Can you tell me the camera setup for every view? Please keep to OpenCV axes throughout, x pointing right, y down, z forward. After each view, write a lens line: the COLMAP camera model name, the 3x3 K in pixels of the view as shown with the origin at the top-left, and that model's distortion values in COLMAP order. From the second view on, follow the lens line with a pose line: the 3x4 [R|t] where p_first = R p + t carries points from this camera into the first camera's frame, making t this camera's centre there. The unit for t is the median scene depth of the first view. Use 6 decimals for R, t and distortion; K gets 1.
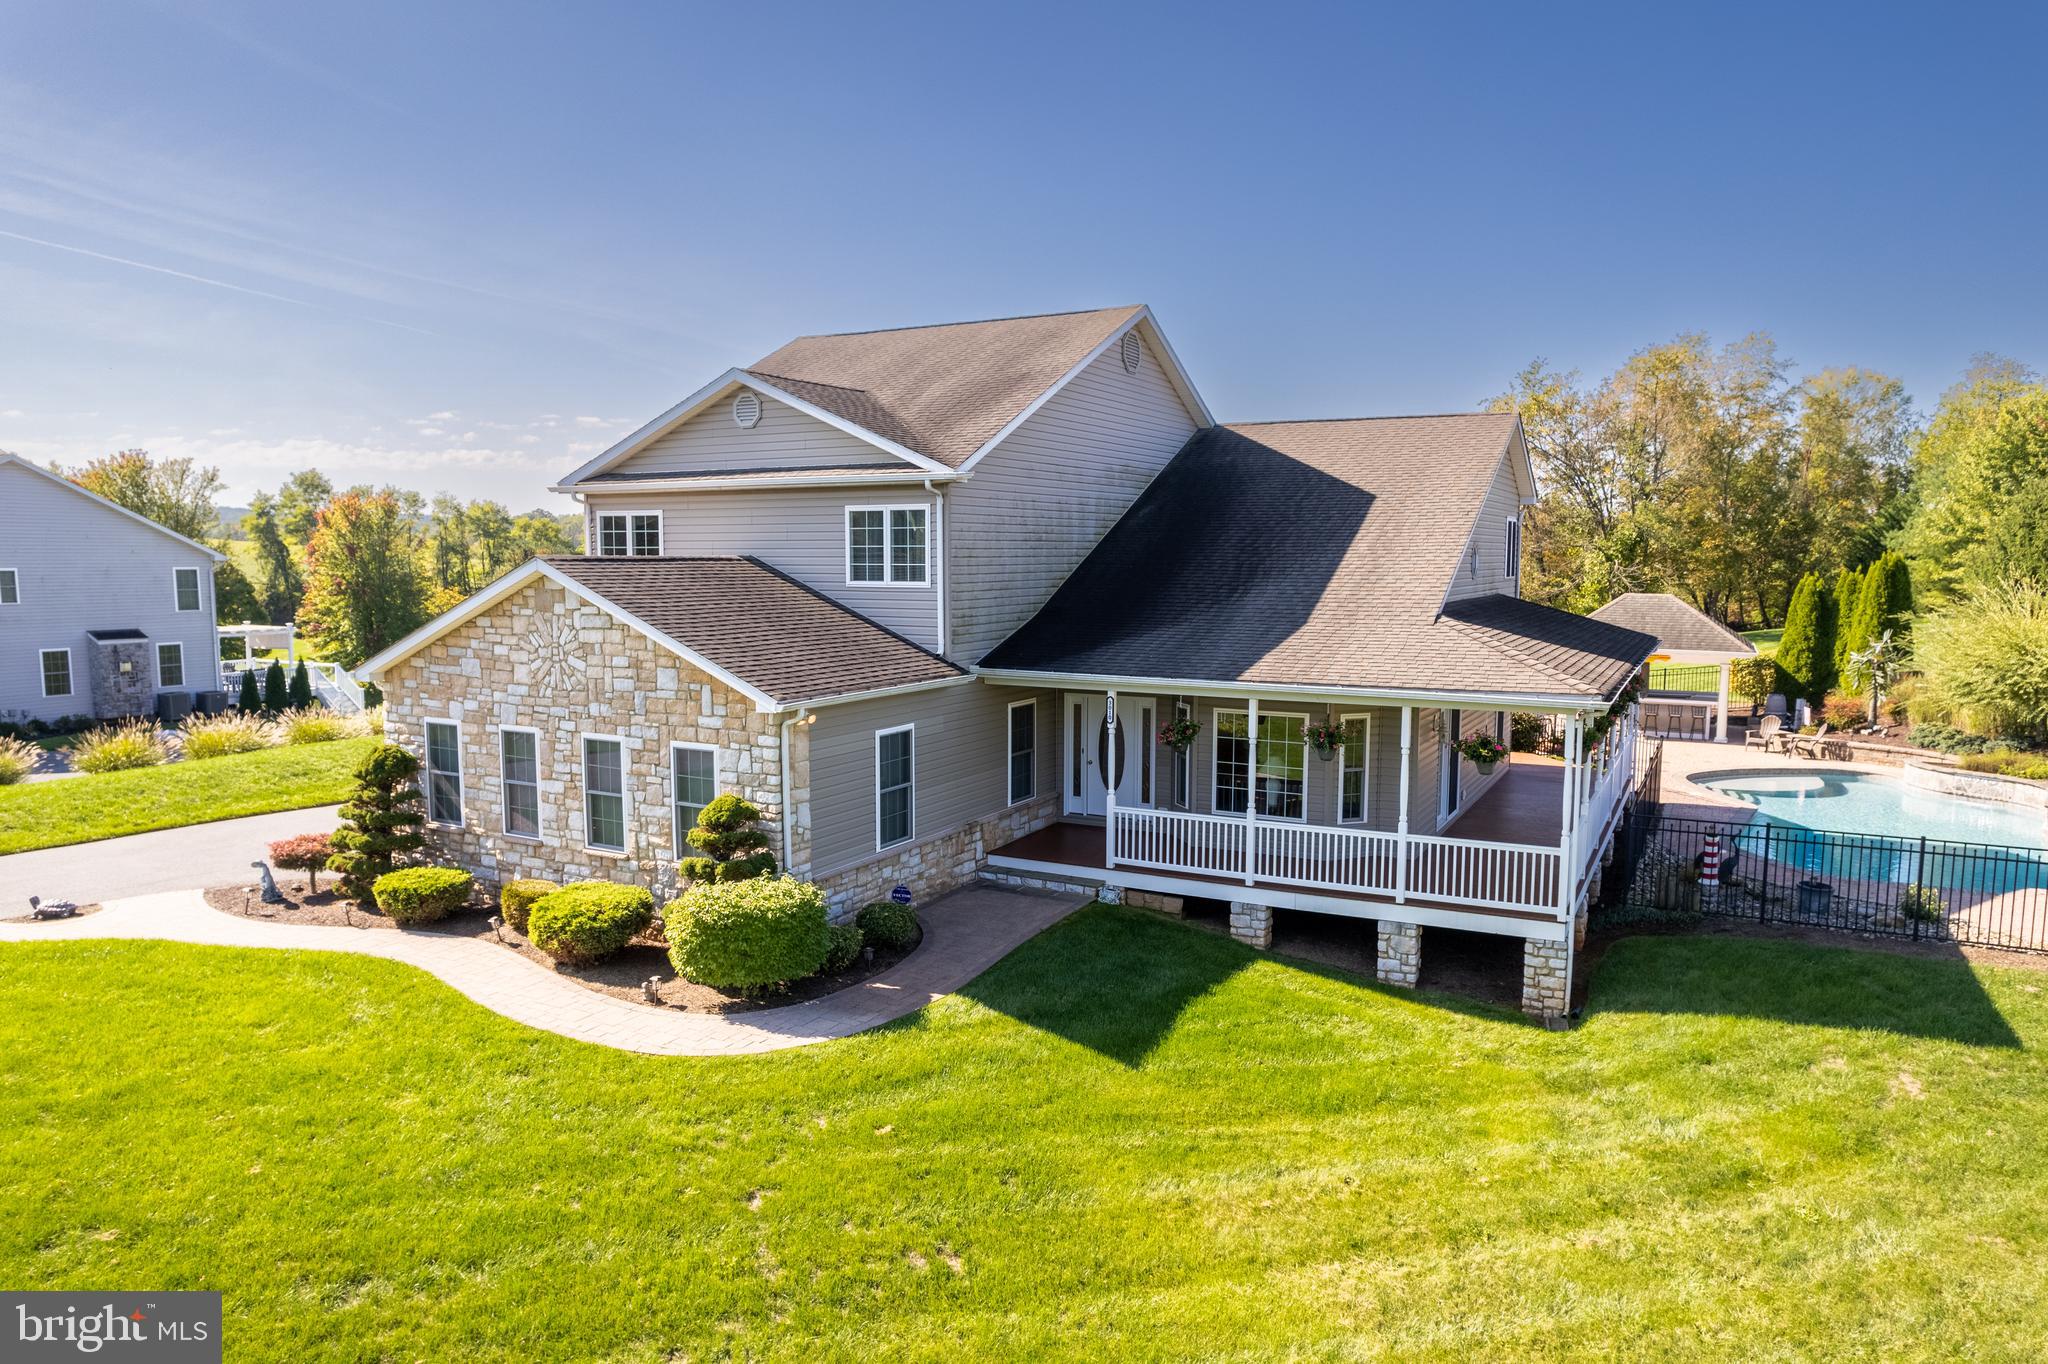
lens RADIAL K [[1317.6, 0, 1028.7], [0, 1317.6, 694.0], [0, 0, 1]] dist [-0.078660, 0.085719]
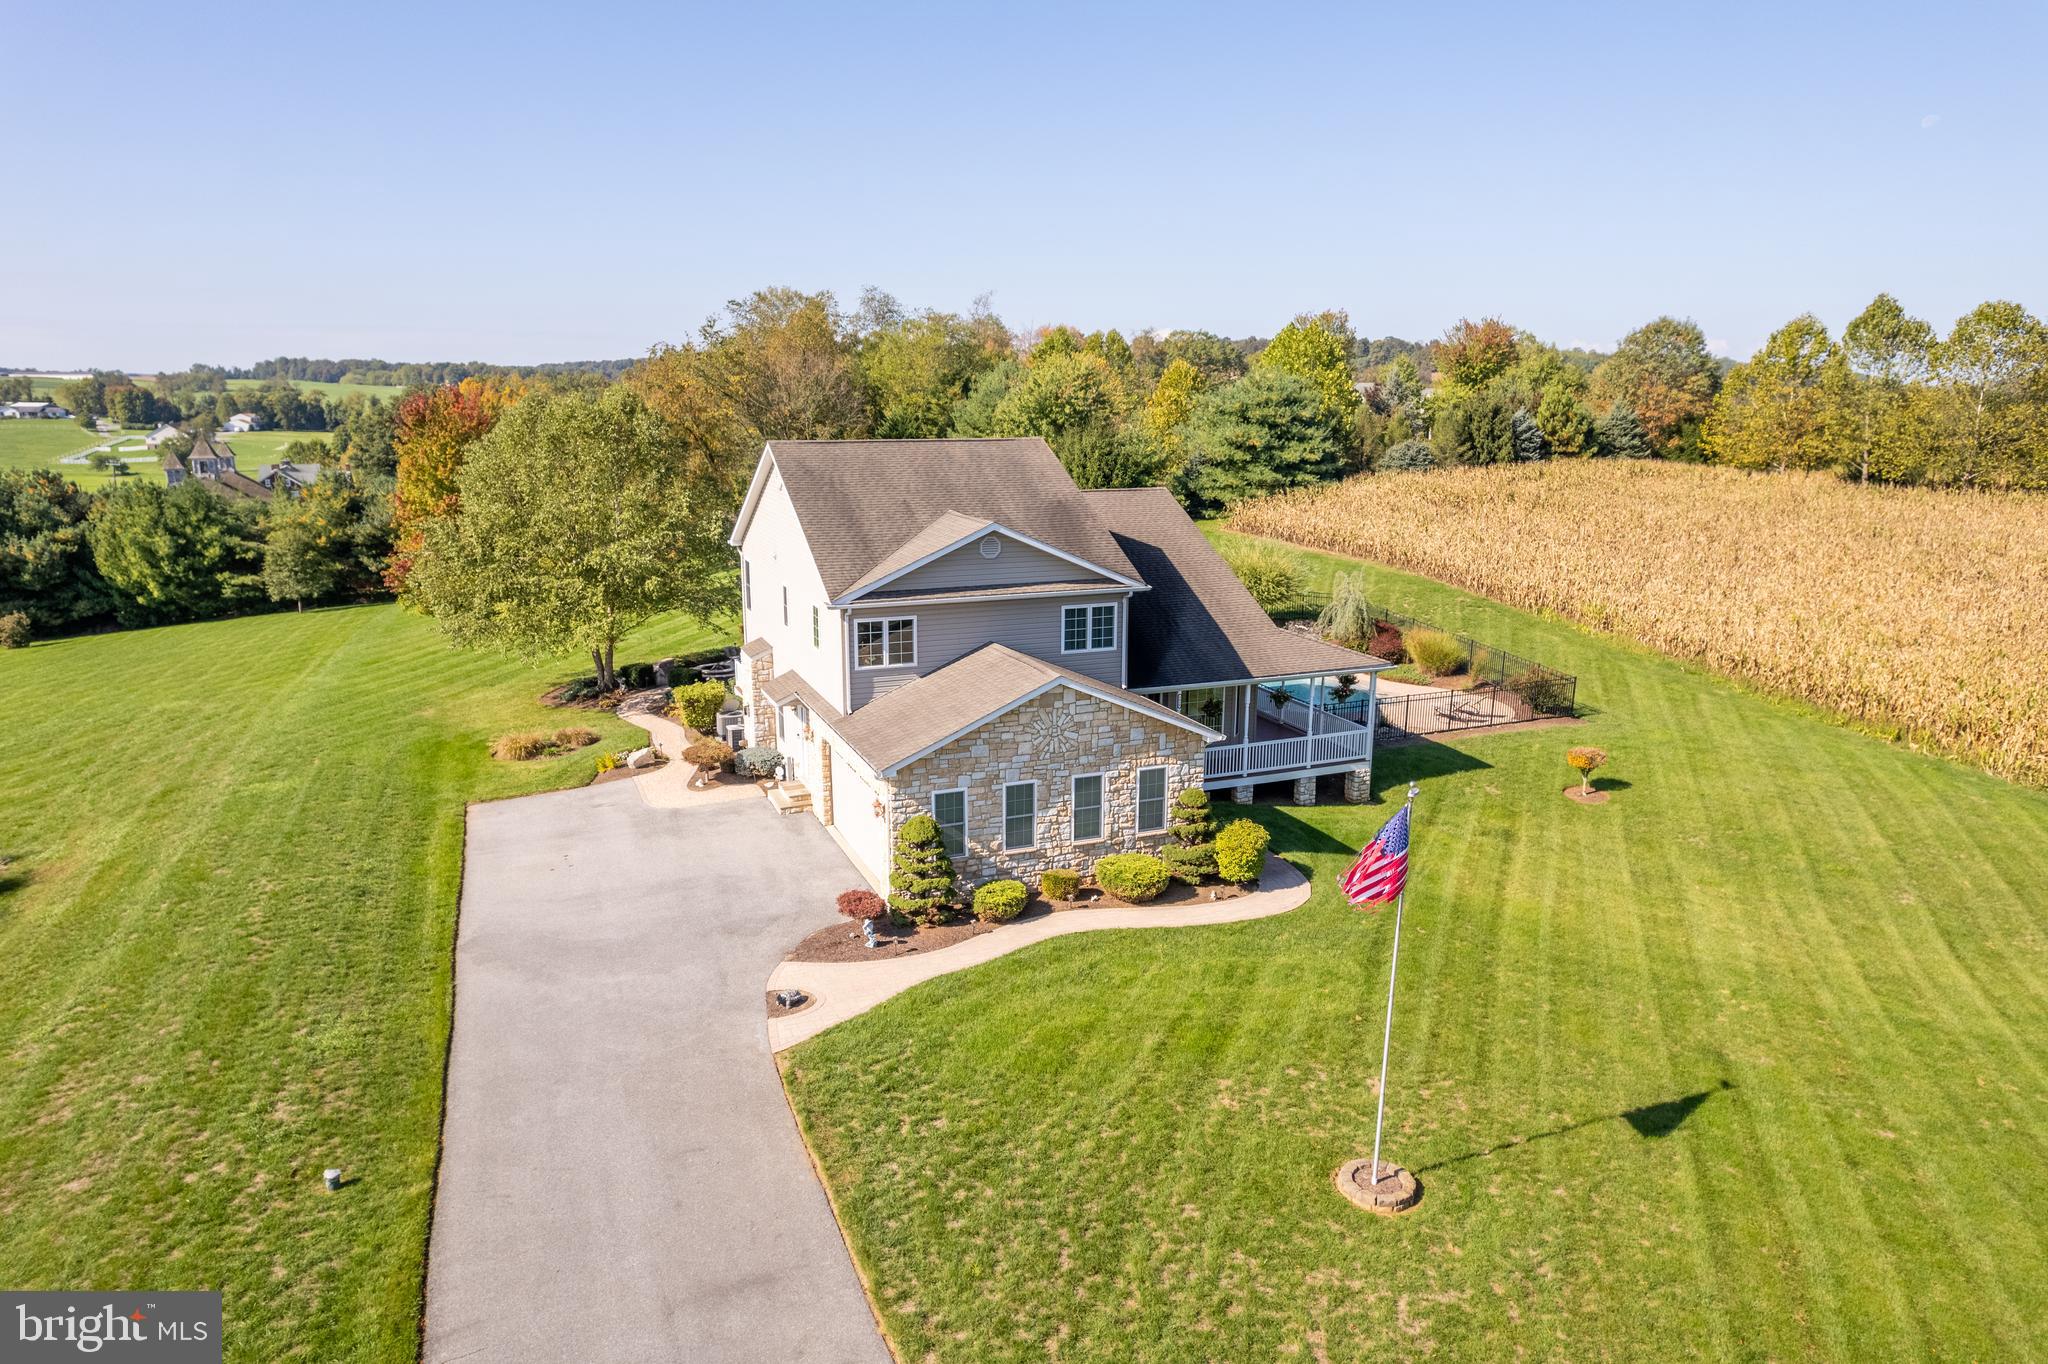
lens RADIAL K [[1317.6, 0, 1028.7], [0, 1317.6, 694.0], [0, 0, 1]] dist [-0.078660, 0.085719]
pose [[0.636334, -0.174751, 0.751360, -1.547322], [0.081854, 0.983800, 0.159488, -0.328558], [-0.767059, -0.039986, 0.640330, -0.019764]]
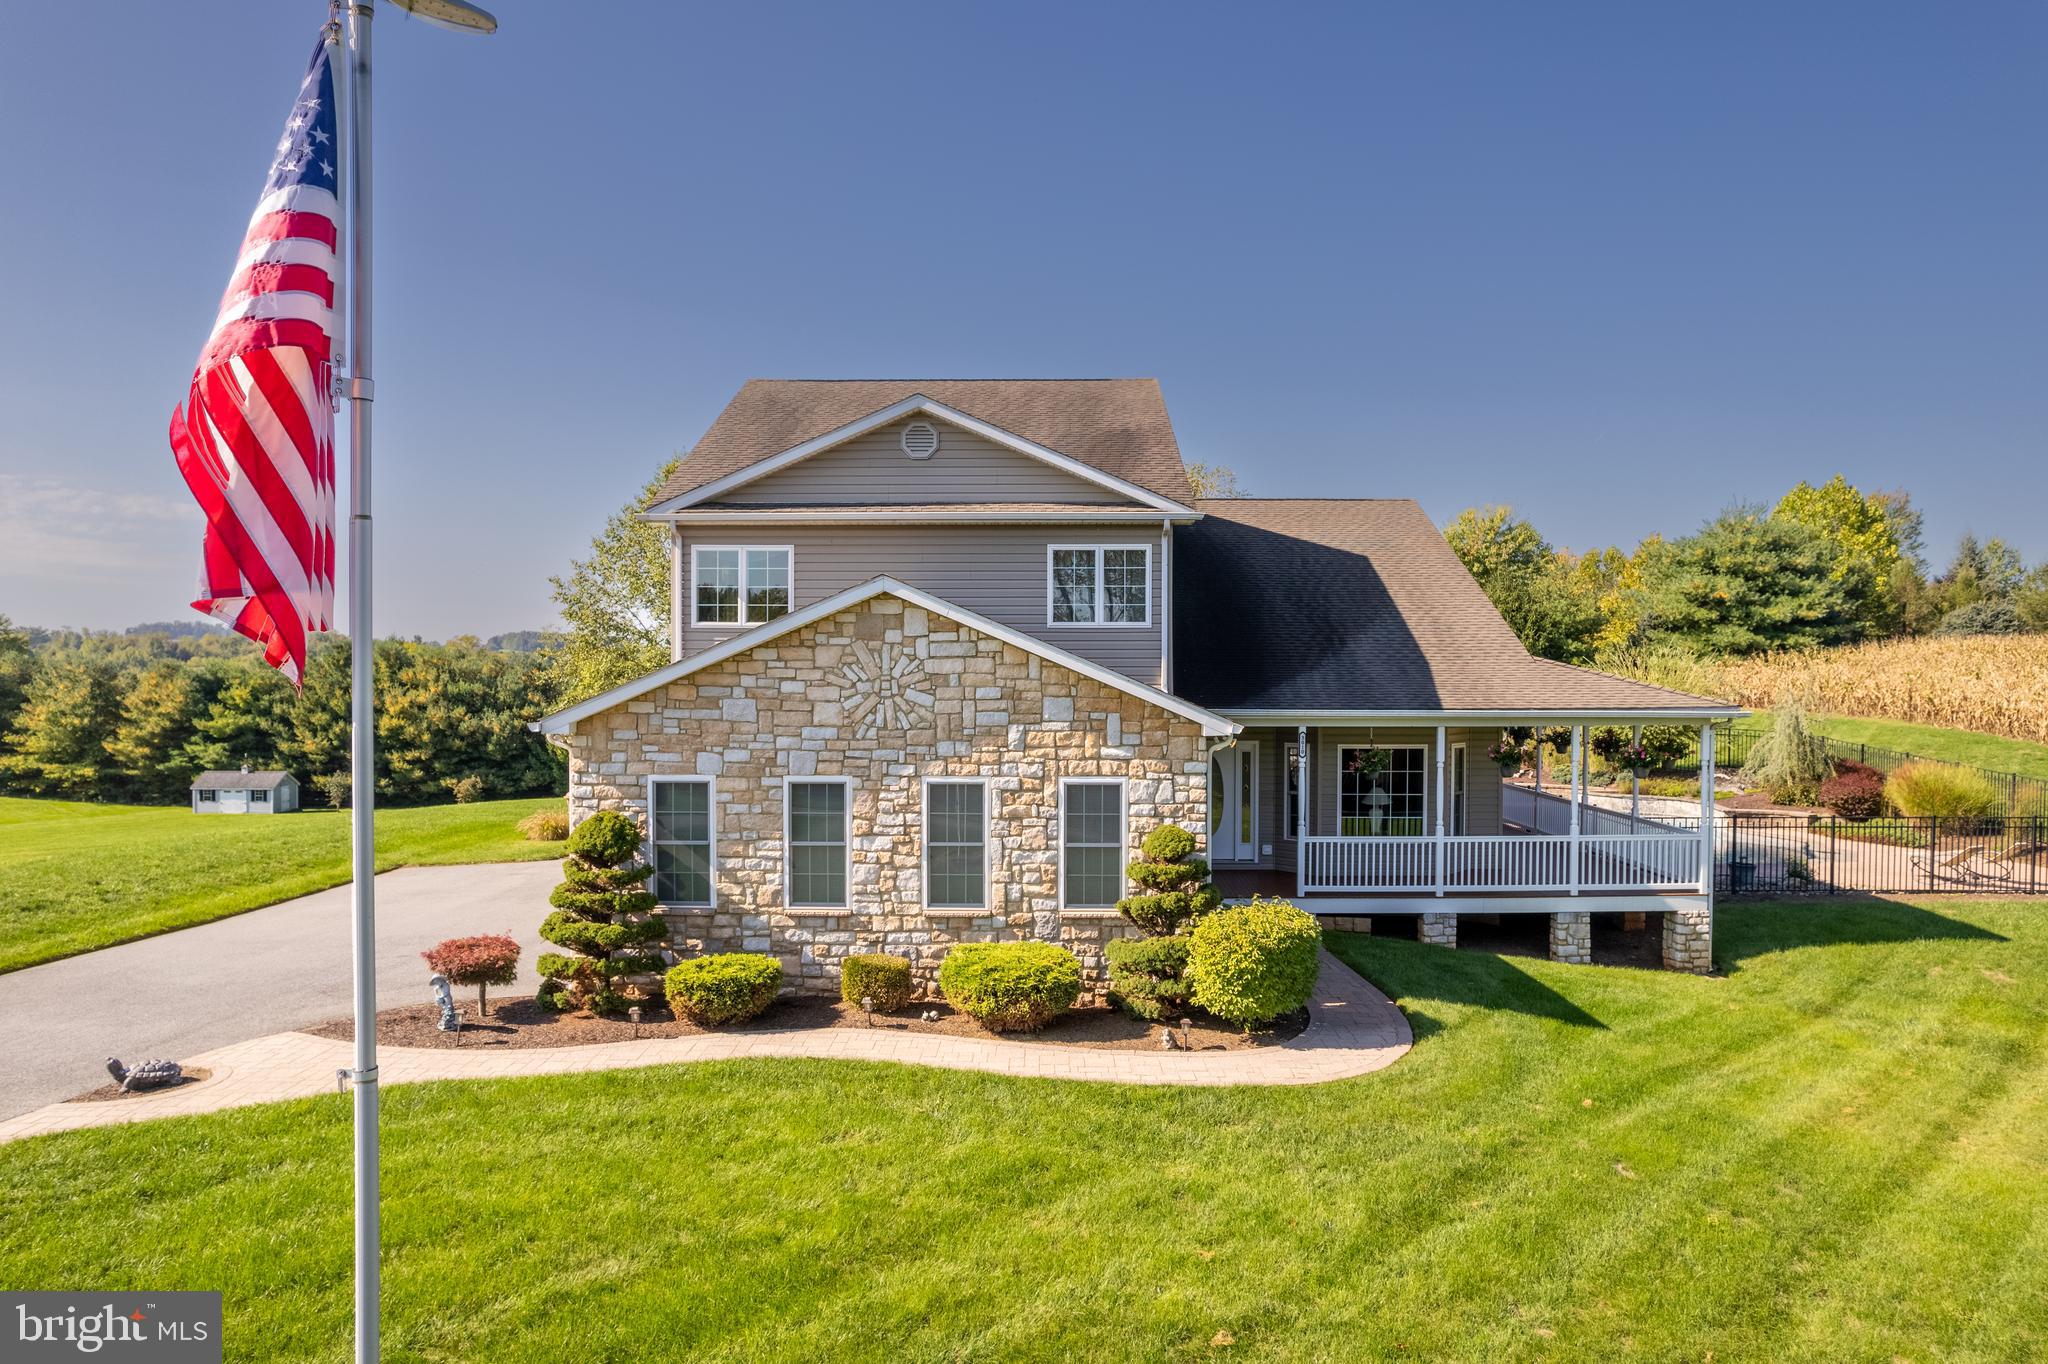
lens RADIAL K [[1317.6, 0, 1028.7], [0, 1317.6, 694.0], [0, 0, 1]] dist [-0.078660, 0.085719]
pose [[0.886235, -0.009587, 0.463136, -0.660270], [0.050402, 0.995846, -0.075833, 0.042990], [-0.460485, 0.090549, 0.883037, 0.175670]]
